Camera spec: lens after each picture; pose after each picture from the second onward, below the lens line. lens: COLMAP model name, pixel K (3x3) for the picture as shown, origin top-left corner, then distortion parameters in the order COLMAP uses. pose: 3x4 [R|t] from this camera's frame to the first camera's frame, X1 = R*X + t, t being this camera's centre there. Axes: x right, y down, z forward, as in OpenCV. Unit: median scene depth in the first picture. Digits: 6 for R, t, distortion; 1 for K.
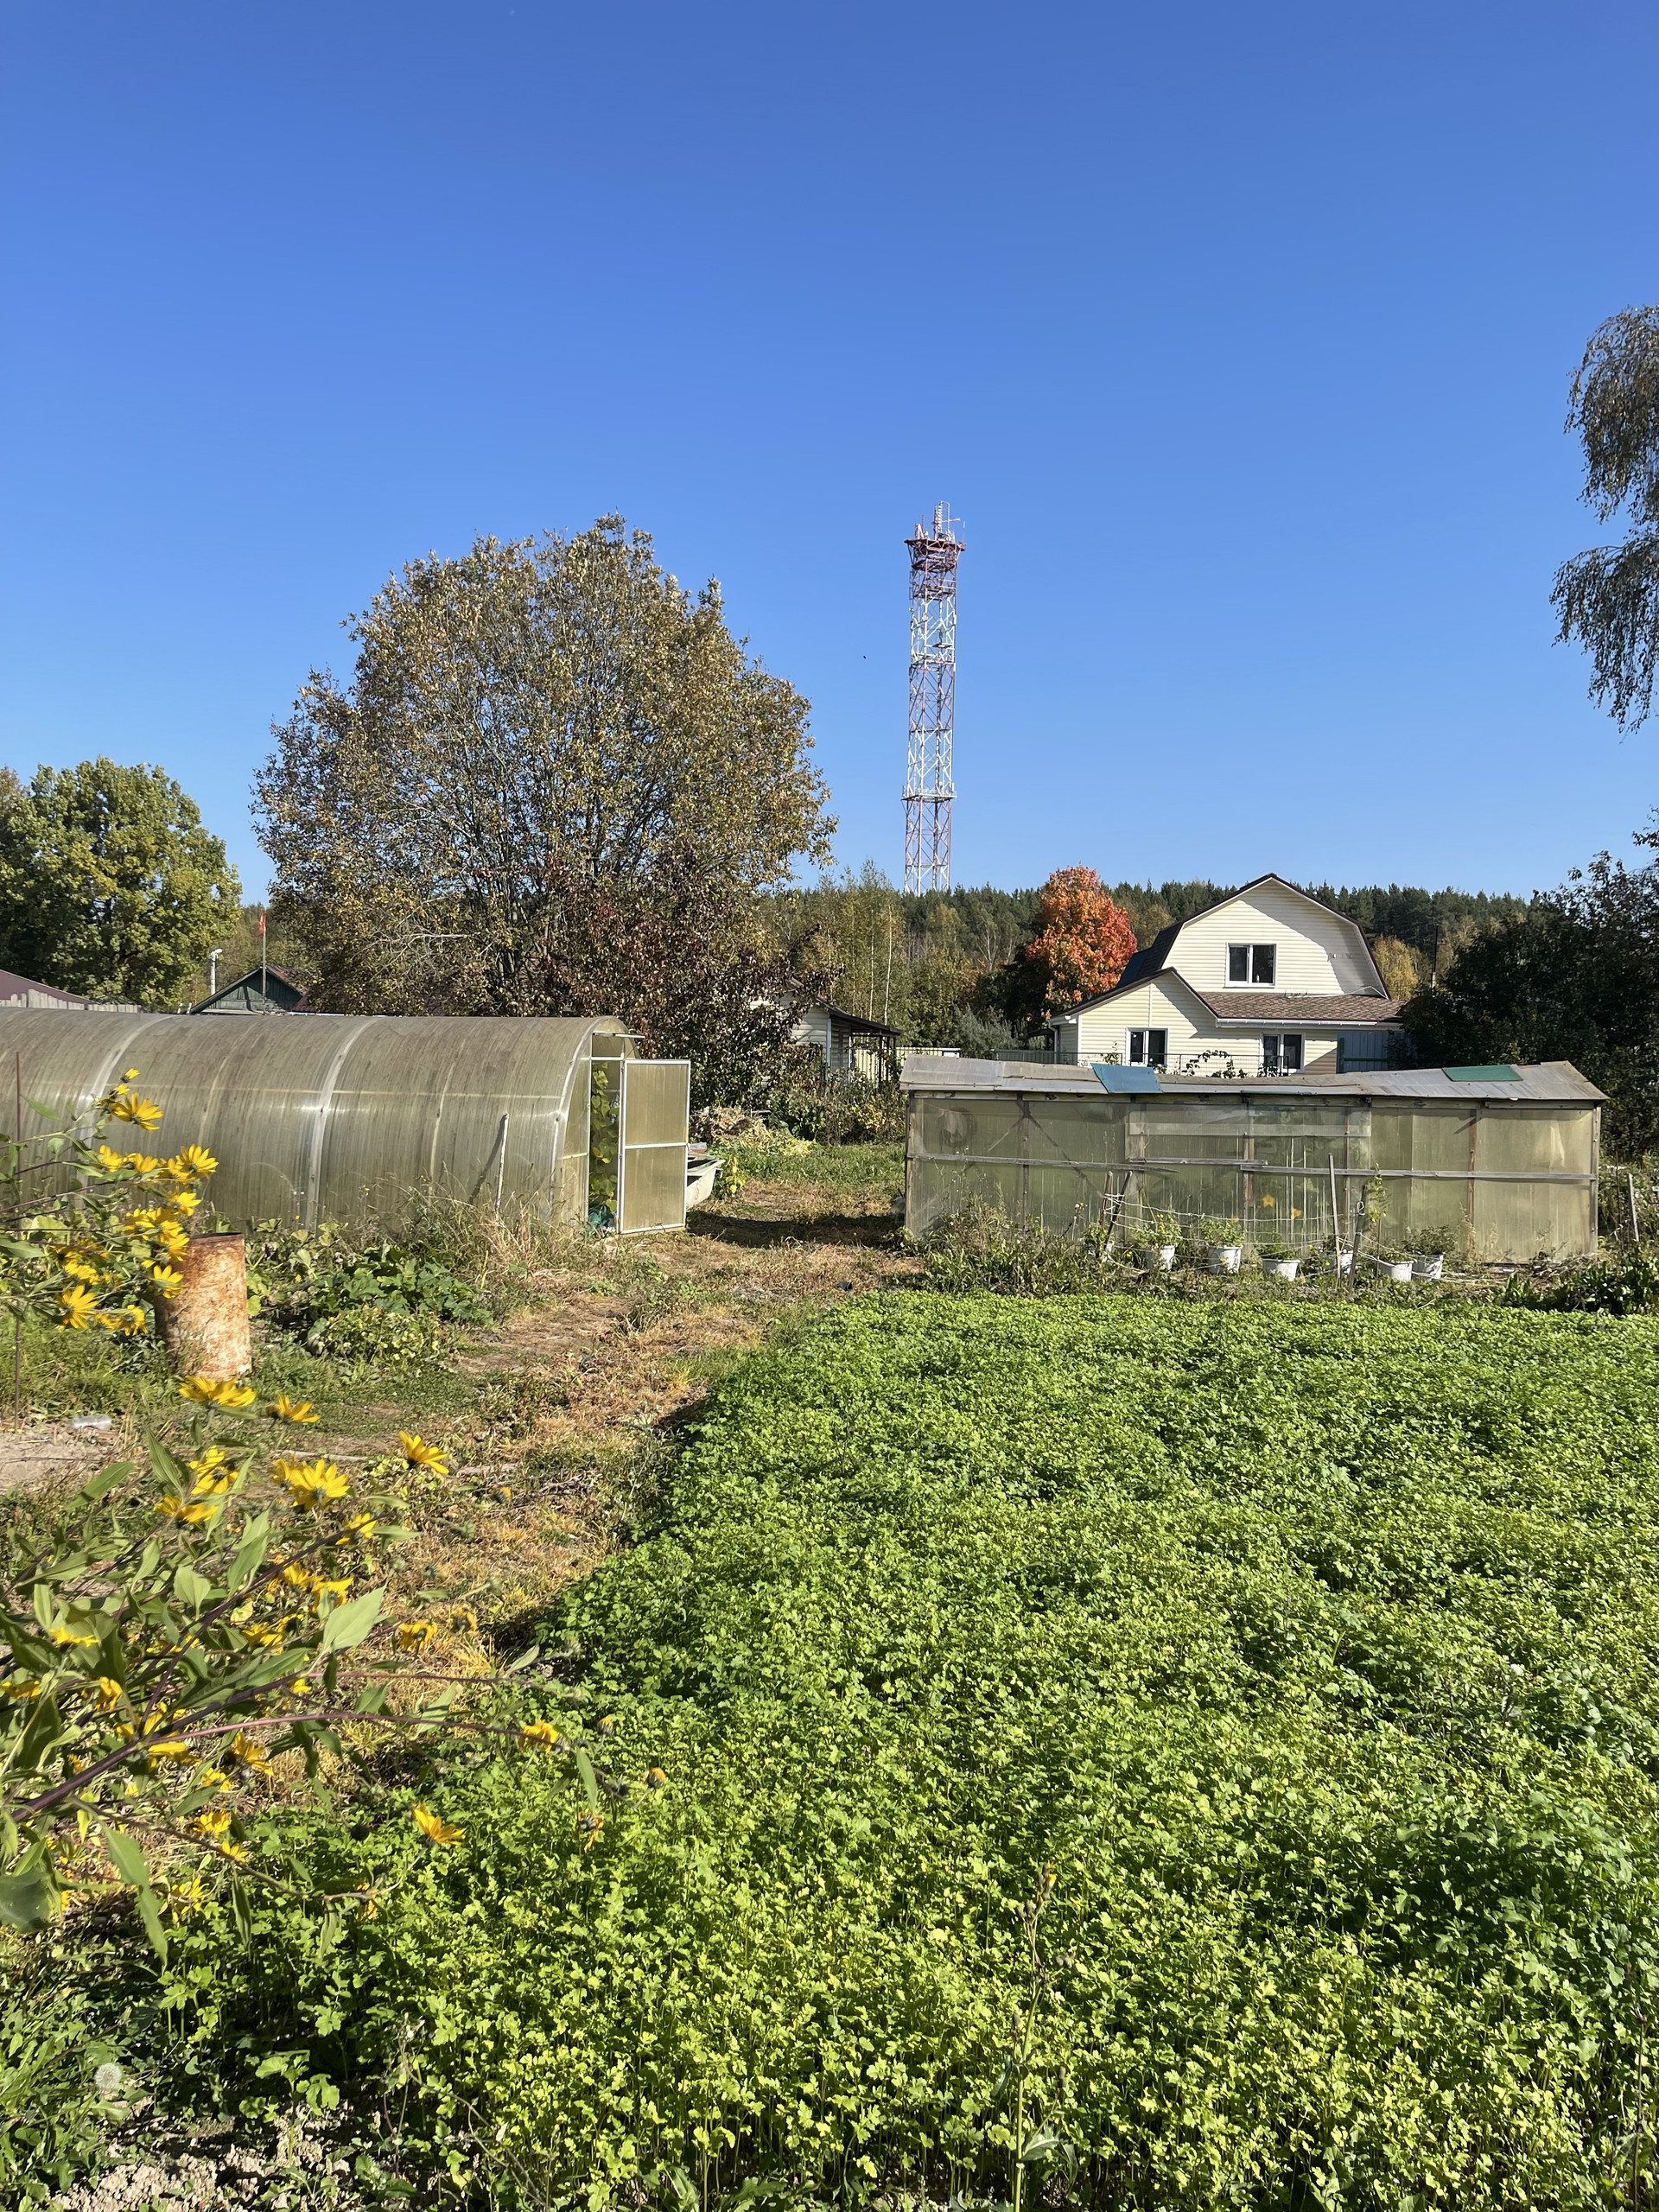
lens RADIAL K [[1671.3, 0, 835.3], [0, 1671.3, 1104.3], [0, 0, 1]] dist [0.064841, -0.094083]
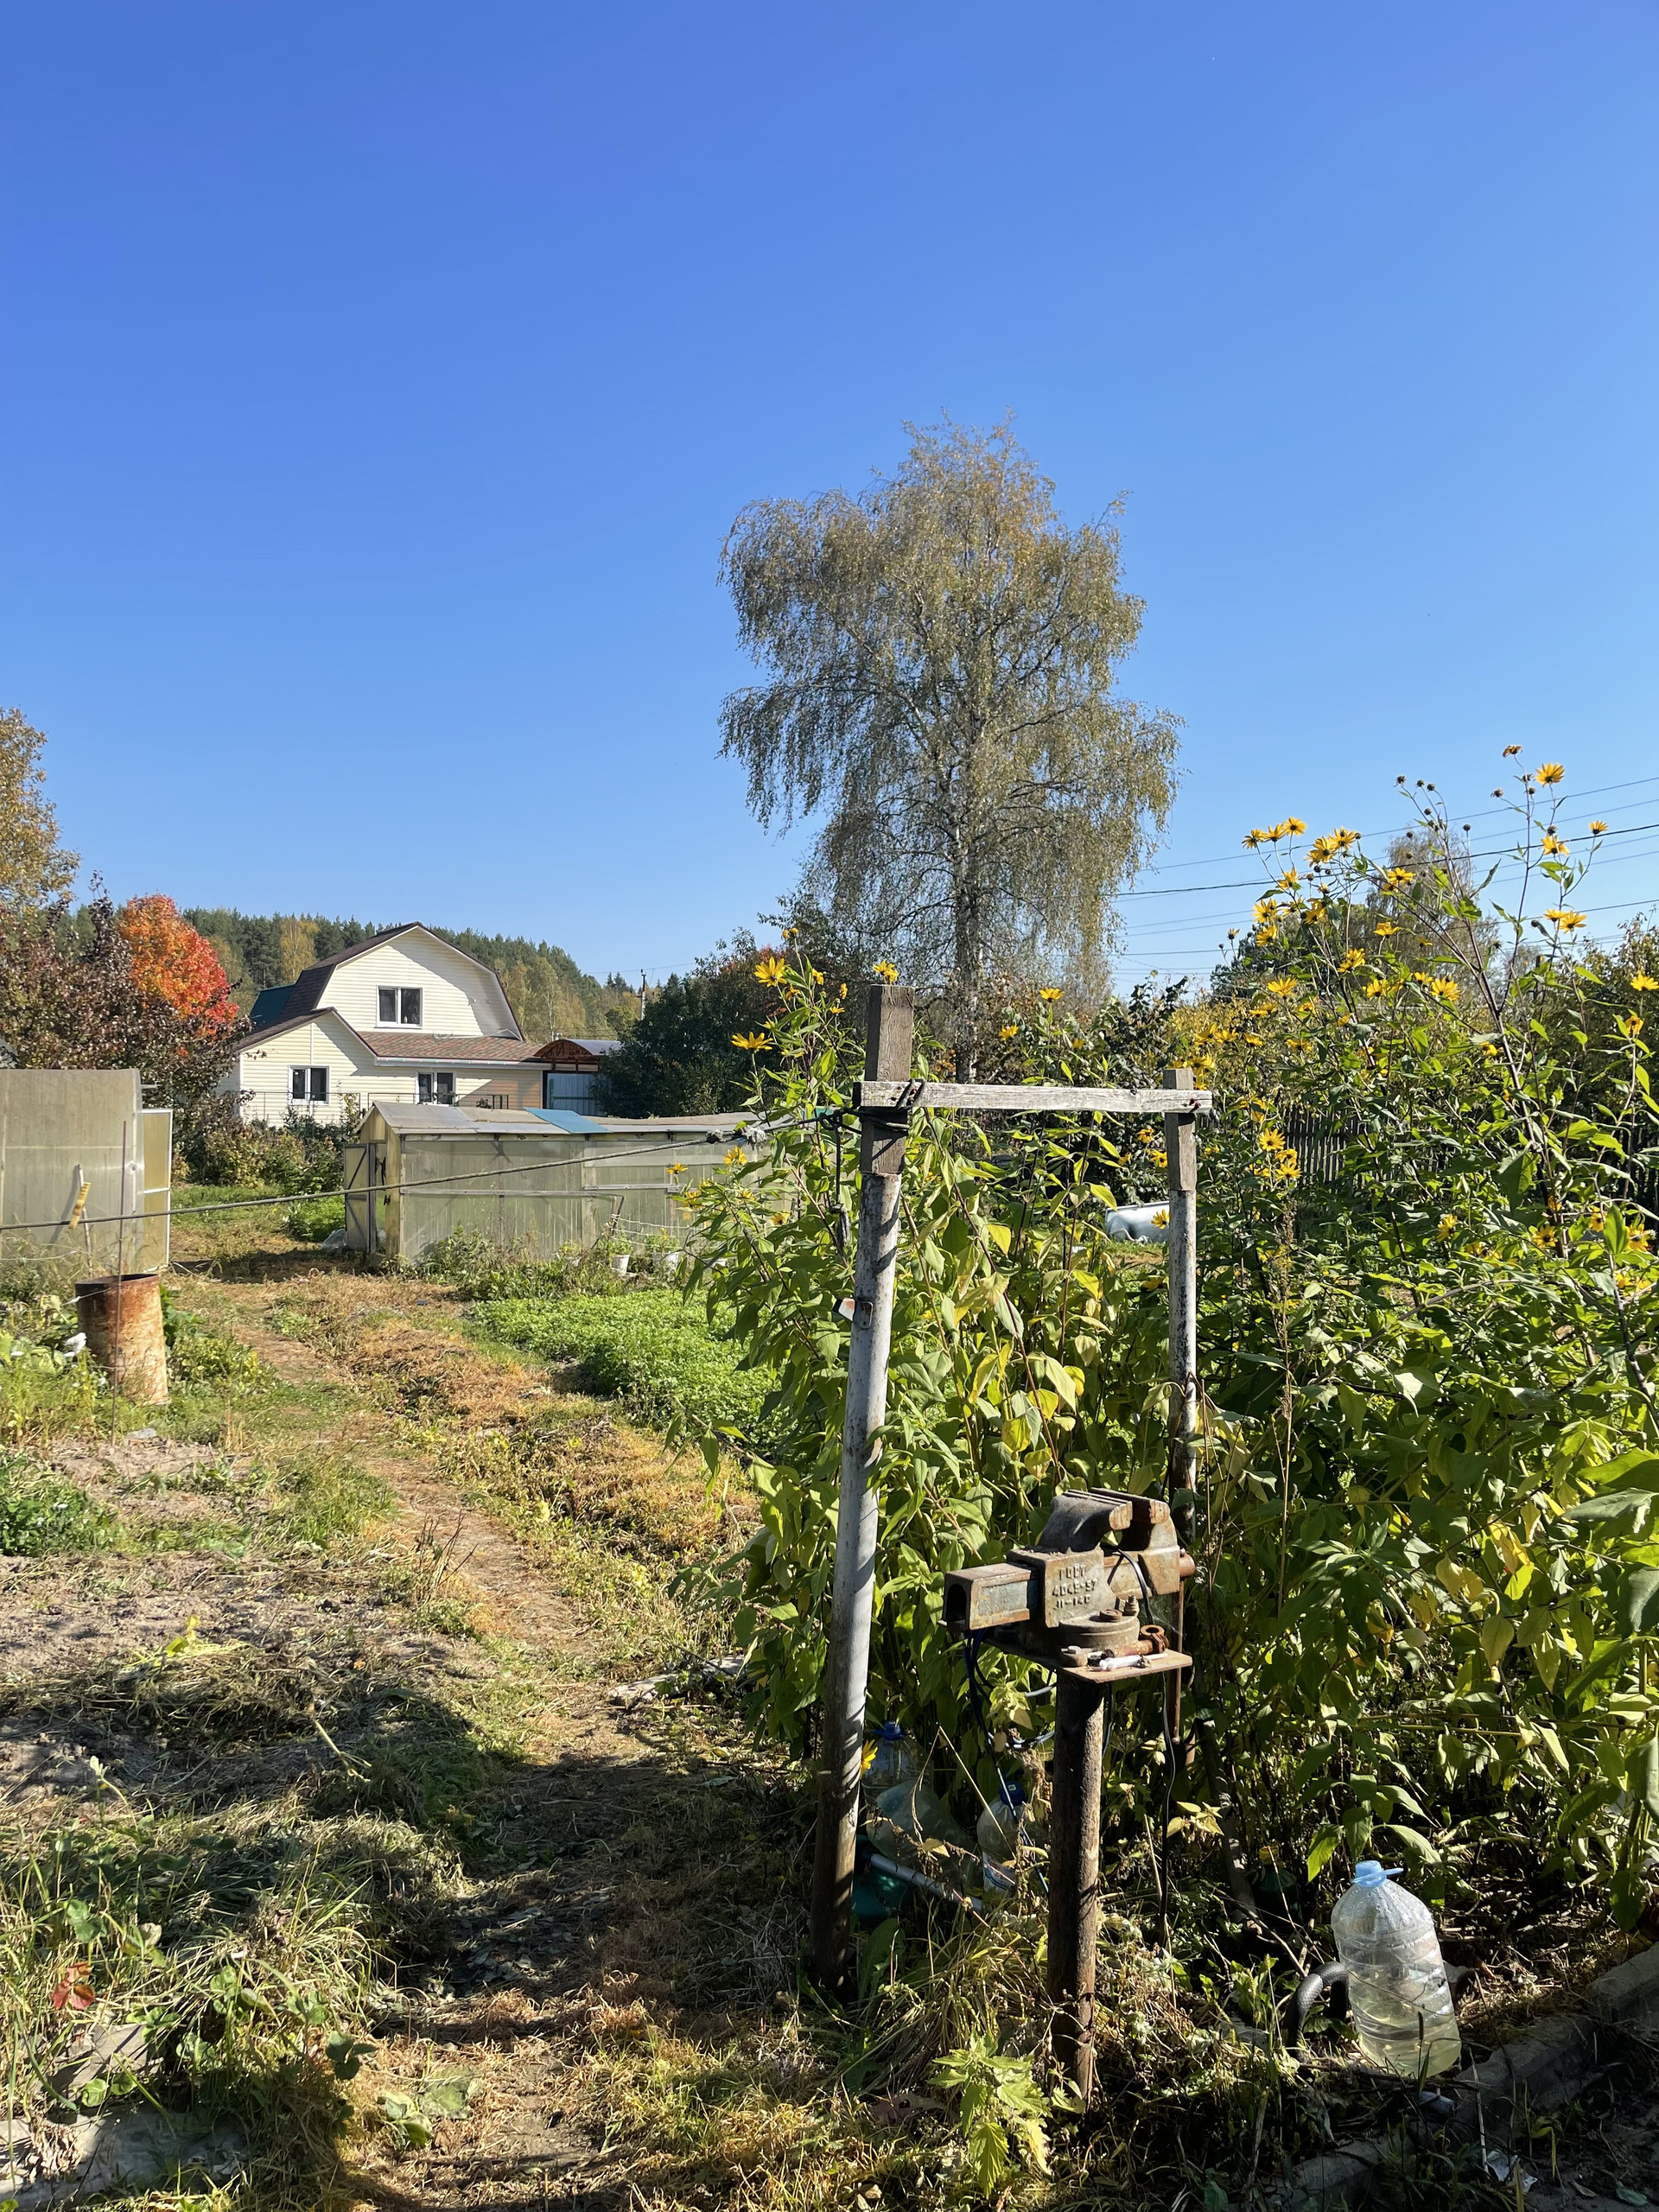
lens RADIAL K [[1671.3, 0, 821.2], [0, 1671.3, 1109.6], [0, 0, 1]] dist [0.064841, -0.094083]
pose [[0.840843, -0.011383, 0.541160, -0.106757], [0.019426, 0.999769, -0.009154, -0.002859], [-0.540931, 0.018210, 0.840870, -0.038306]]
